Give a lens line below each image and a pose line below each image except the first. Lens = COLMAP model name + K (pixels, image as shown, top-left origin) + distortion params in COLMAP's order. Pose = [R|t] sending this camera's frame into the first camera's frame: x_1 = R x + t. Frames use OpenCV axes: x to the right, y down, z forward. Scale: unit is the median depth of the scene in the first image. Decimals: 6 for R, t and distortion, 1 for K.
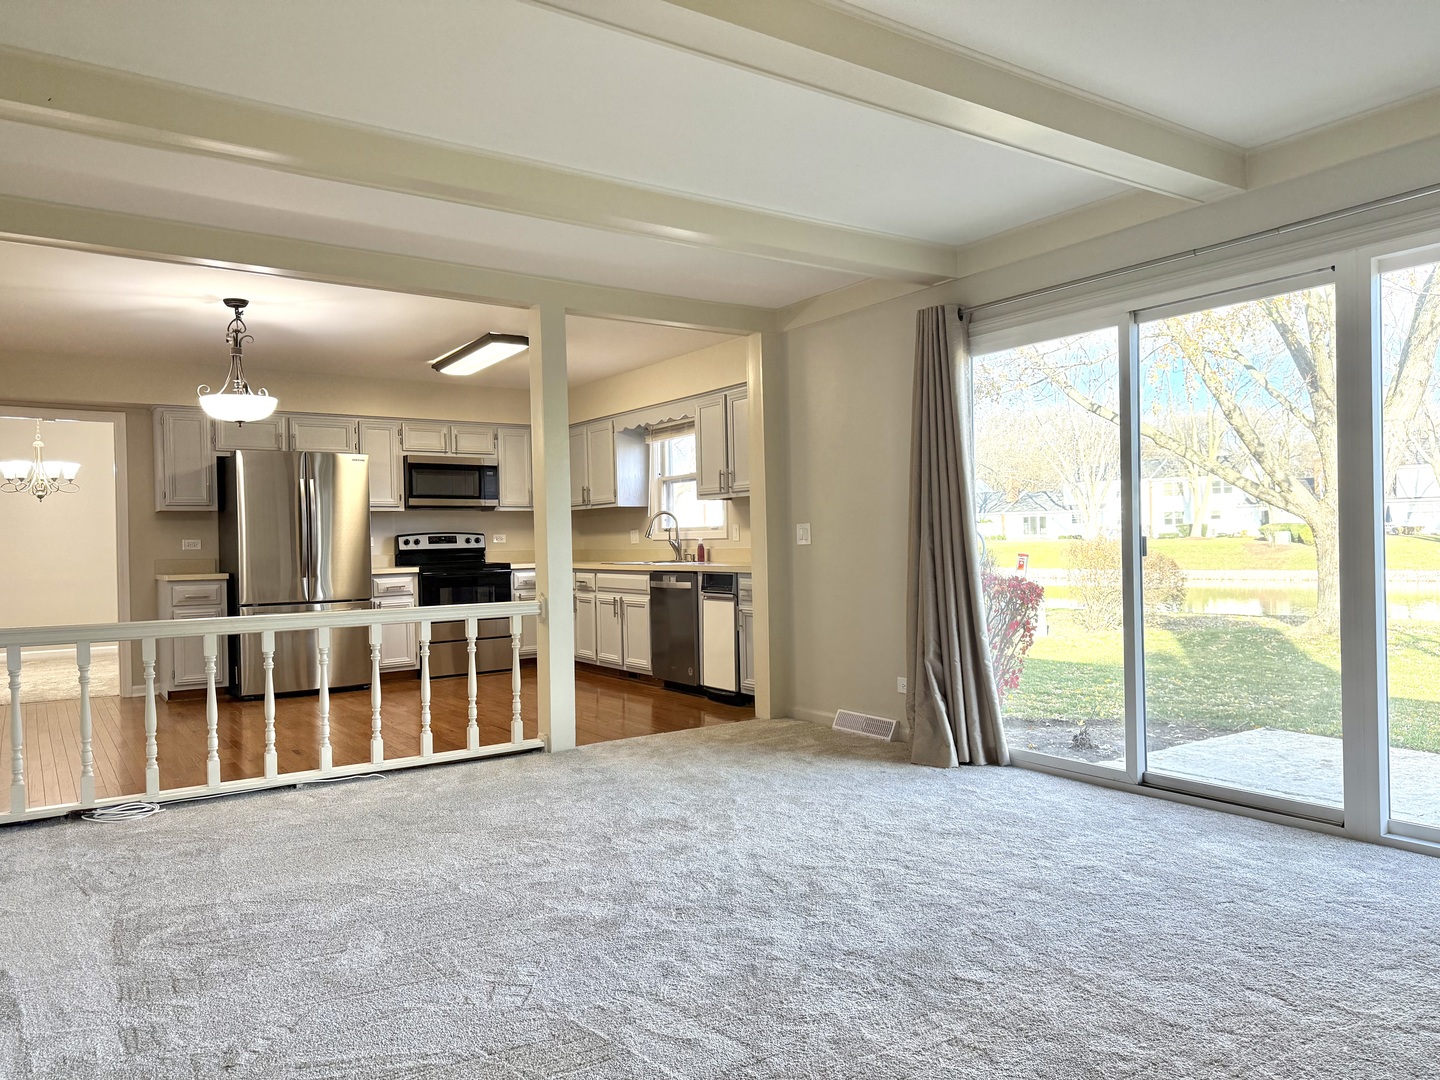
lens RADIAL K [[998.1, 0, 719.8], [0, 998.1, 539.8], [0, 0, 1]] dist [-0.003899, -0.007577]
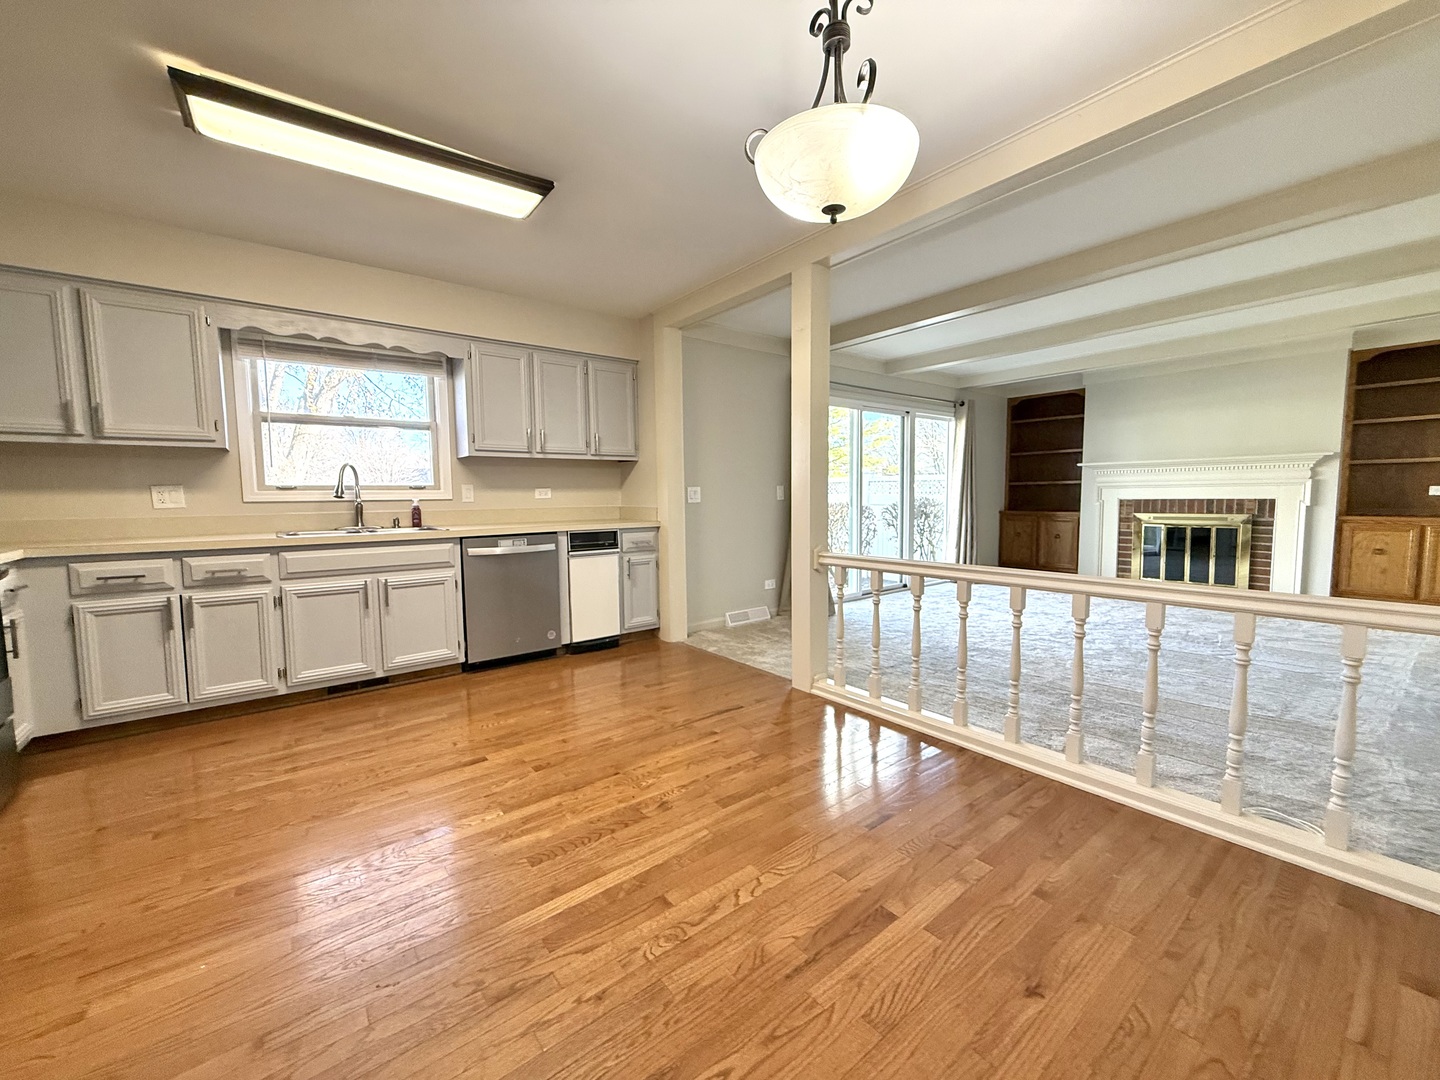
lens RADIAL K [[569.7, 0, 721.9], [0, 569.7, 537.3], [0, 0, 1]] dist [0.002033, 0.000272]
pose [[-0.063286, -0.053447, 0.996563, -0.529404], [0.012802, 0.998439, 0.054361, 0.007543], [-0.997913, 0.016198, -0.062503, 0.780589]]
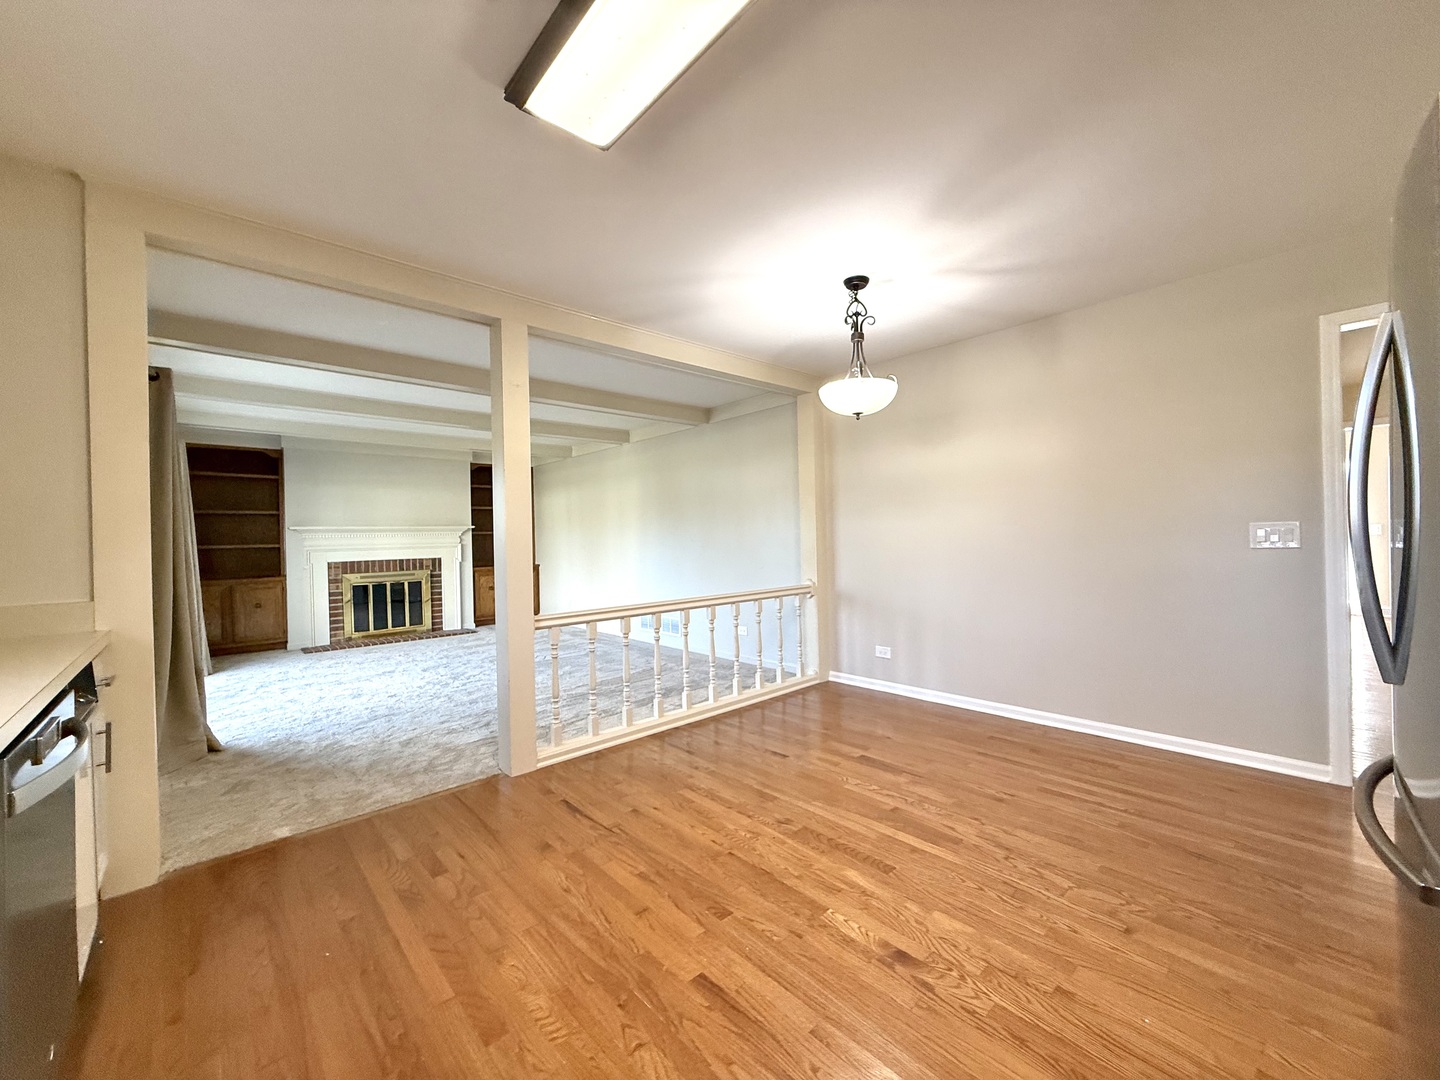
lens RADIAL K [[569.7, 0, 710.3], [0, 569.7, 542.7], [0, 0, 1]] dist [0.002033, 0.000272]
pose [[-0.991491, 0.043993, -0.122514, -0.199642], [0.043199, 0.999025, 0.009135, -0.007982], [0.122796, 0.003765, -0.992425, 1.091369]]
